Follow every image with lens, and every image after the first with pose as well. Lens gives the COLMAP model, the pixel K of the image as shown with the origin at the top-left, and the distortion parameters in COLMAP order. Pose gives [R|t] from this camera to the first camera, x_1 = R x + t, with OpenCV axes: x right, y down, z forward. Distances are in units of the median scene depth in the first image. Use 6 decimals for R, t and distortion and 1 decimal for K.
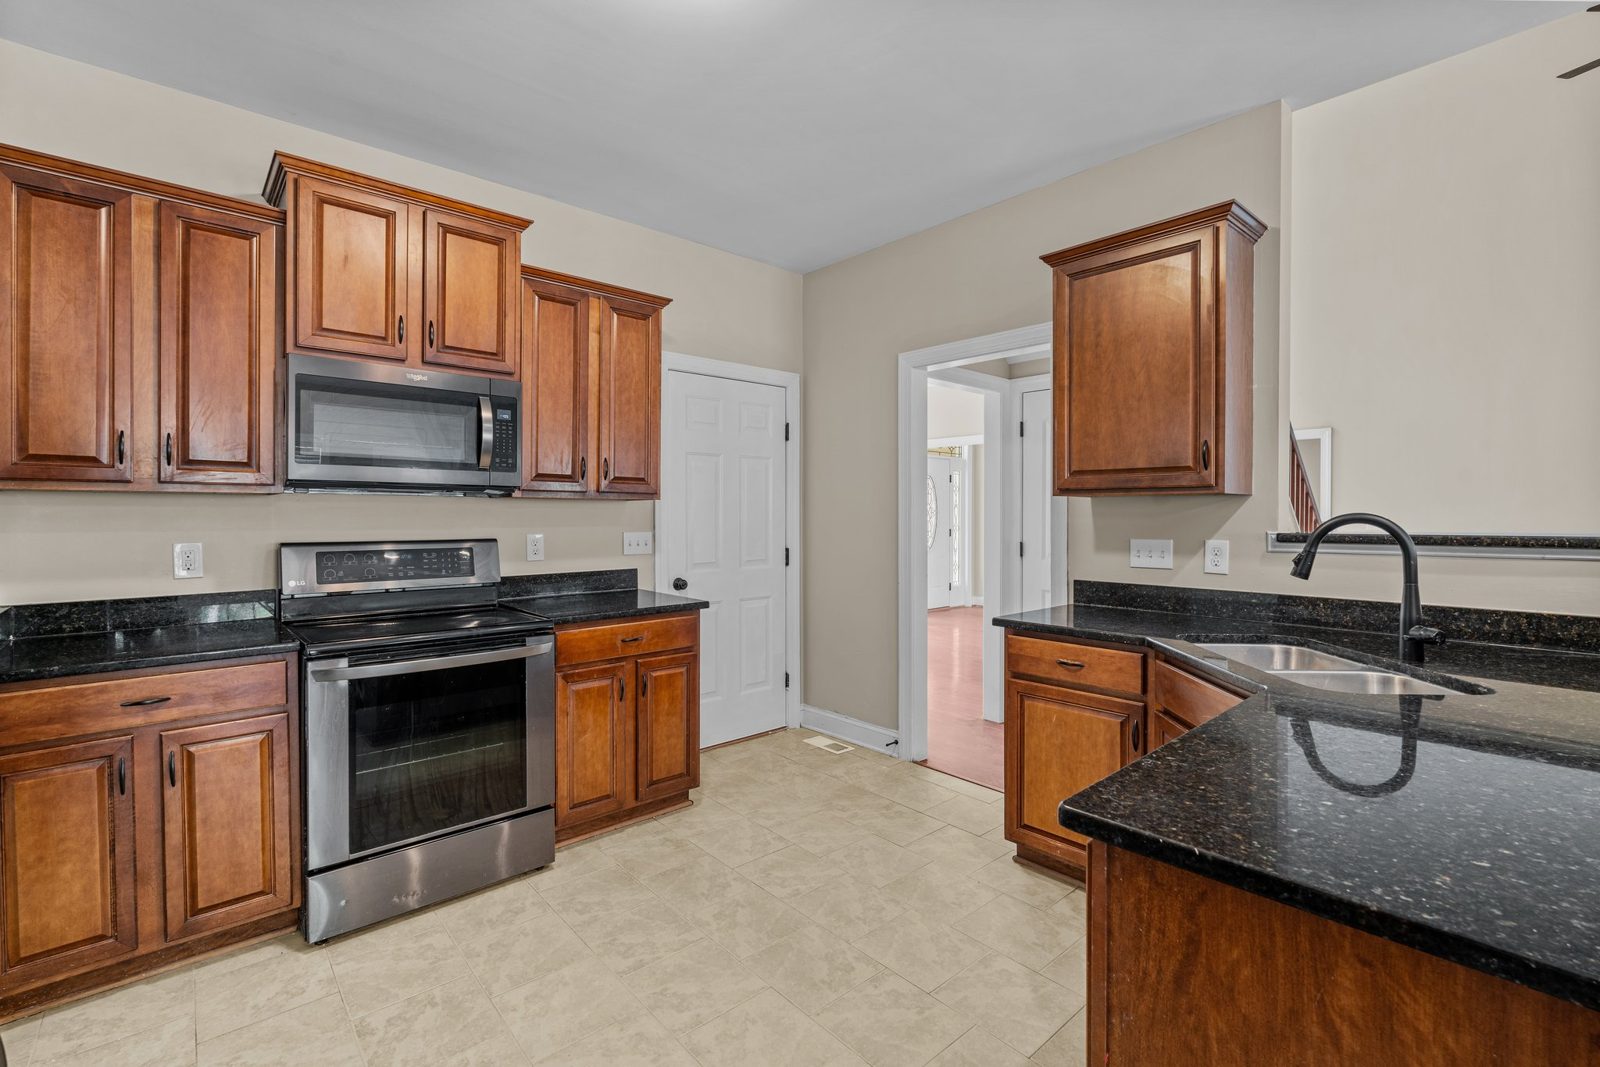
lens RADIAL K [[708.9, 0, 803.7], [0, 708.9, 520.0], [0, 0, 1]] dist [-0.002290, 0.002022]
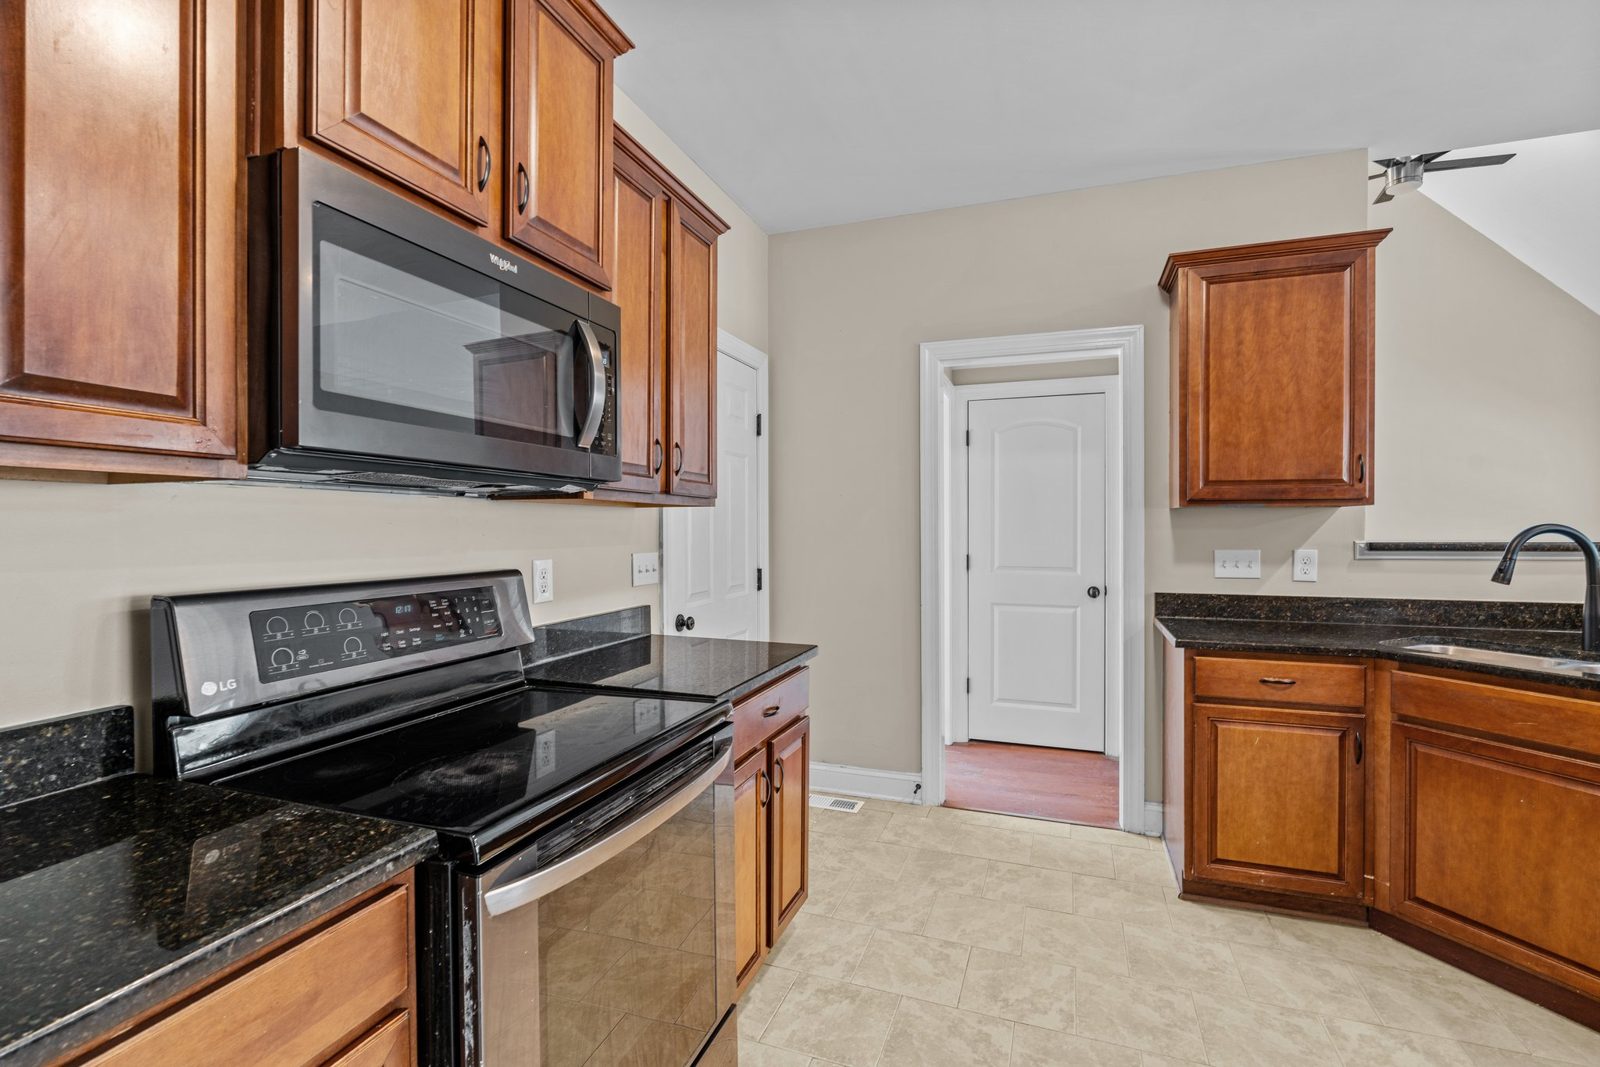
lens RADIAL K [[708.9, 0, 804.1], [0, 708.9, 533.2], [0, 0, 1]] dist [-0.002290, 0.002022]
pose [[0.877848, -0.007209, 0.478884, -0.595330], [0.006944, 0.999973, 0.002325, -0.004128], [-0.478888, 0.001285, 0.877875, 0.433186]]
